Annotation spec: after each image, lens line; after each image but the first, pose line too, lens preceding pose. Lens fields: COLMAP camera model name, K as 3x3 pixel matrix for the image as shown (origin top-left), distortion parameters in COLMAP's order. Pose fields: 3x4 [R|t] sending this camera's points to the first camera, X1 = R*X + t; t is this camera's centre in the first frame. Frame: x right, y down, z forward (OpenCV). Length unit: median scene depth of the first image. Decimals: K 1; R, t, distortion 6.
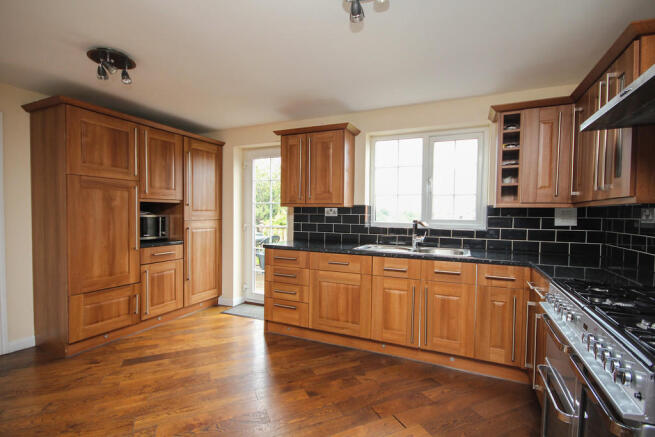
lens RADIAL K [[305.5, 0, 328.0], [0, 305.5, 219.1], [0, 0, 1]] dist [-0.011521, -0.000308]
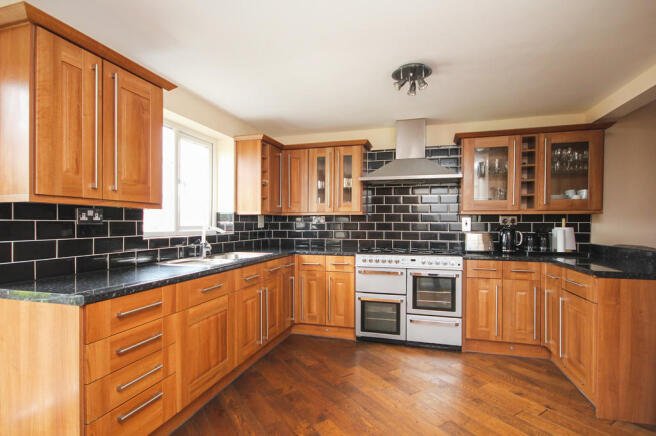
lens RADIAL K [[335.1, 0, 326.3], [0, 335.1, 222.3], [0, 0, 1]] dist [-0.000350, 0.000206]
pose [[-0.134302, -0.010327, 0.990887, -0.790462], [0.018309, 0.999749, 0.012901, -0.015748], [-0.990771, 0.019875, -0.134079, 0.845728]]
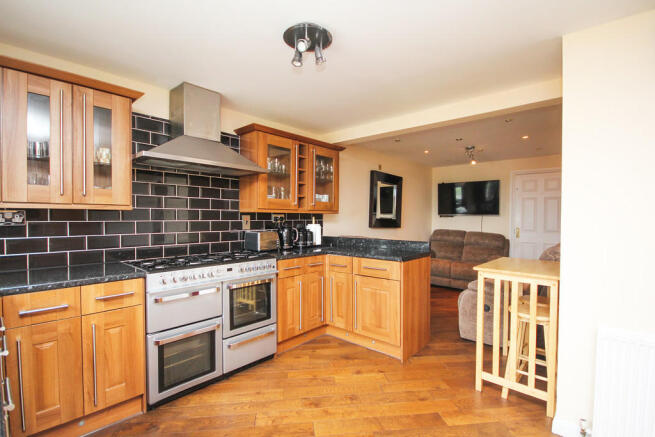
lens RADIAL K [[305.5, 0, 327.9], [0, 305.5, 220.7], [0, 0, 1]] dist [-0.011521, -0.000308]
pose [[-0.955829, -0.019048, 0.293306, -0.165881], [-0.008707, 0.999295, 0.036523, -0.031818], [-0.293795, 0.032356, -0.955321, 1.117753]]
